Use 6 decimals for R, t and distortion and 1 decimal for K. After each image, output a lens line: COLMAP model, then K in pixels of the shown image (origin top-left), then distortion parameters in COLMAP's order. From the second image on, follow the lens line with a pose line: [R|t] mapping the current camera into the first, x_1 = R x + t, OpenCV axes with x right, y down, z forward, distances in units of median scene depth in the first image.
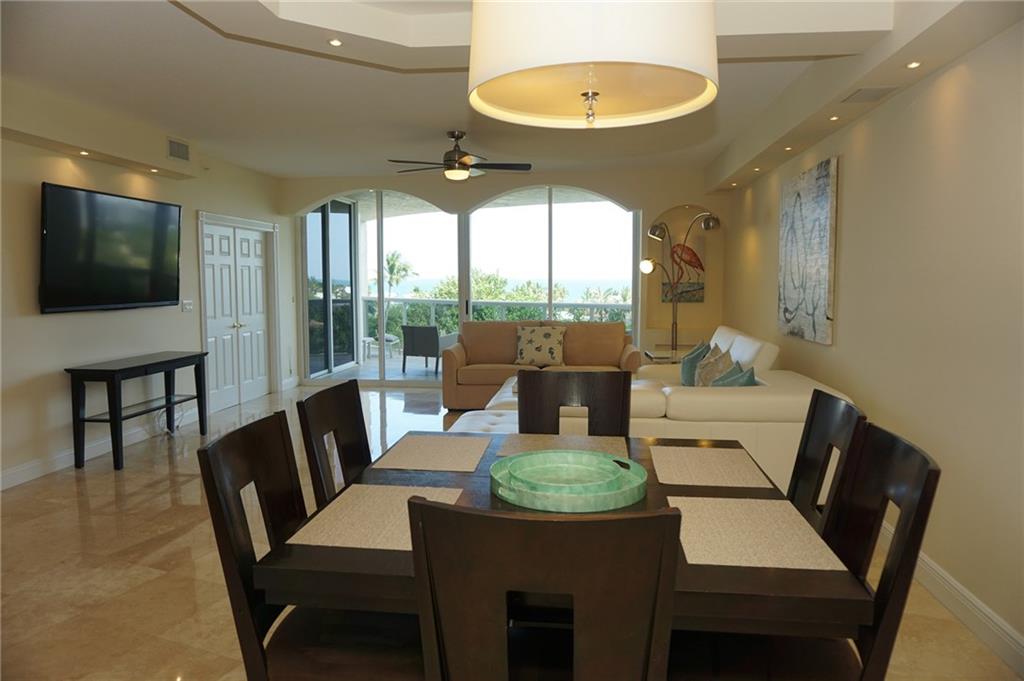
lens RADIAL K [[682.7, 0, 514.8], [0, 682.7, 337.1], [0, 0, 1]] dist [-0.031302, 0.006475]
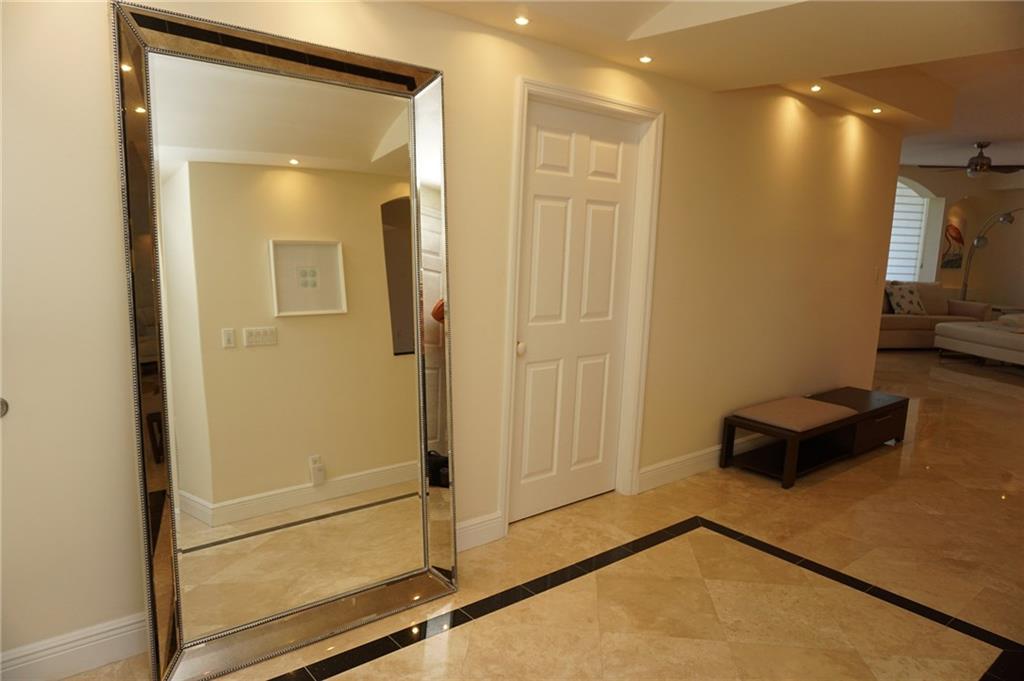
lens RADIAL K [[682.7, 0, 514.8], [0, 682.7, 337.1], [0, 0, 1]] dist [-0.031302, 0.006475]
pose [[0.952859, -0.009620, 0.303261, -1.069883], [-0.011095, 0.997724, 0.066511, 0.005544], [-0.303210, -0.066741, 0.950584, -0.013728]]
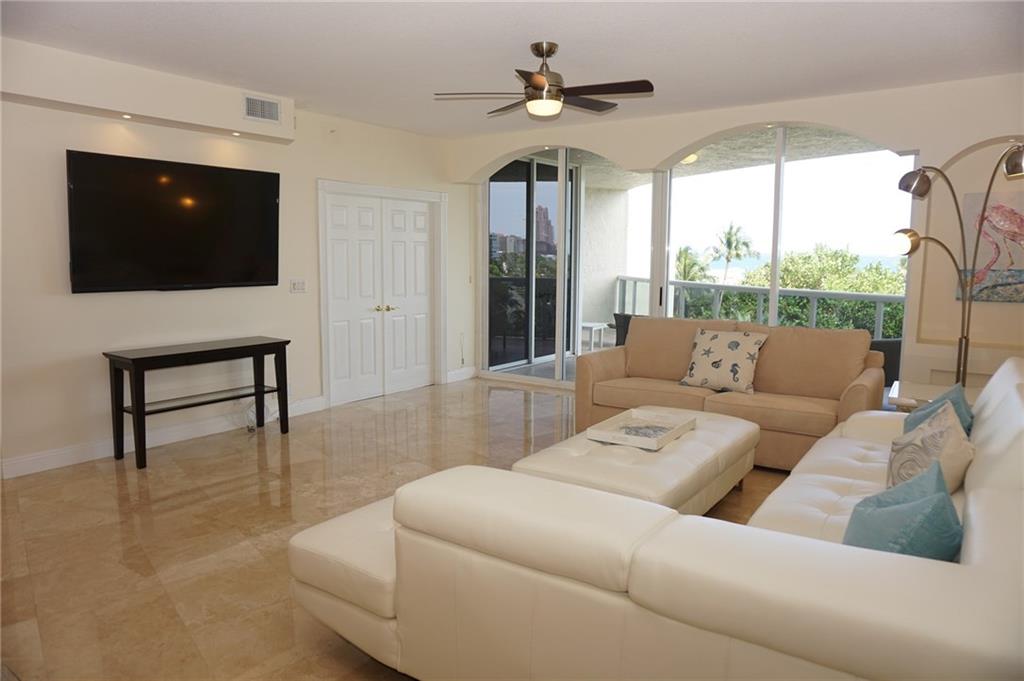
lens RADIAL K [[688.7, 0, 509.9], [0, 688.7, 330.1], [0, 0, 1]] dist [-0.003548, 0.000651]
pose [[0.870498, 0.062542, -0.488181, 0.184946], [-0.049559, 0.997990, 0.039484, -0.032895], [0.489670, -0.010177, 0.871849, 0.294496]]
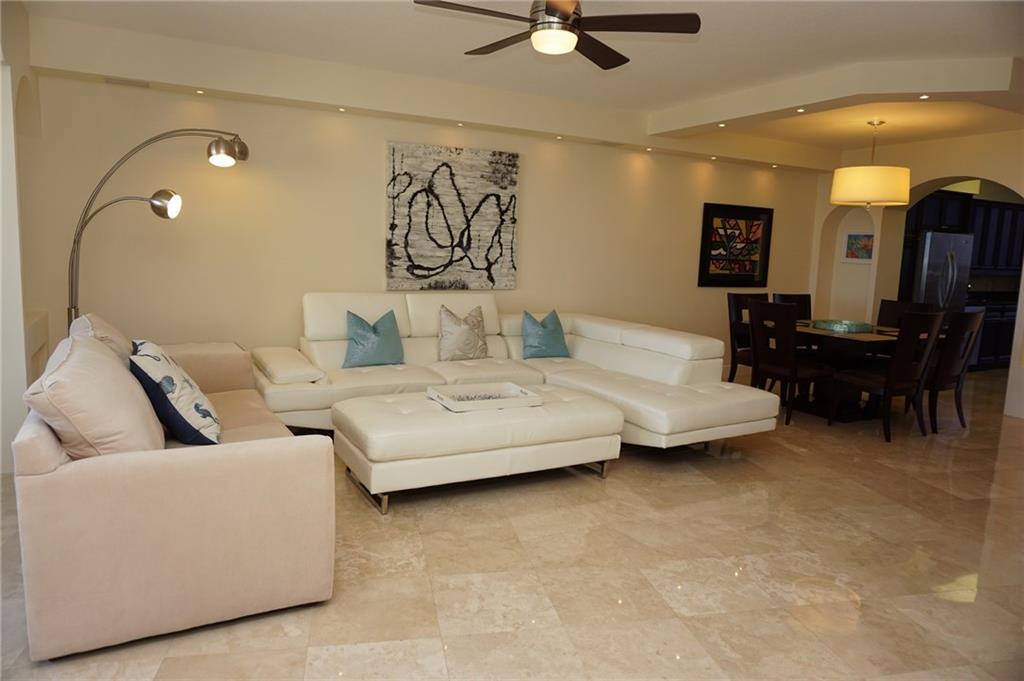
lens RADIAL K [[682.7, 0, 514.8], [0, 682.7, 337.1], [0, 0, 1]] dist [-0.031302, 0.006475]
pose [[-0.567708, -0.130640, 0.812798, -0.407733], [0.032263, 0.983039, 0.180537, -0.085227], [-0.822597, 0.128716, -0.553864, 1.046987]]
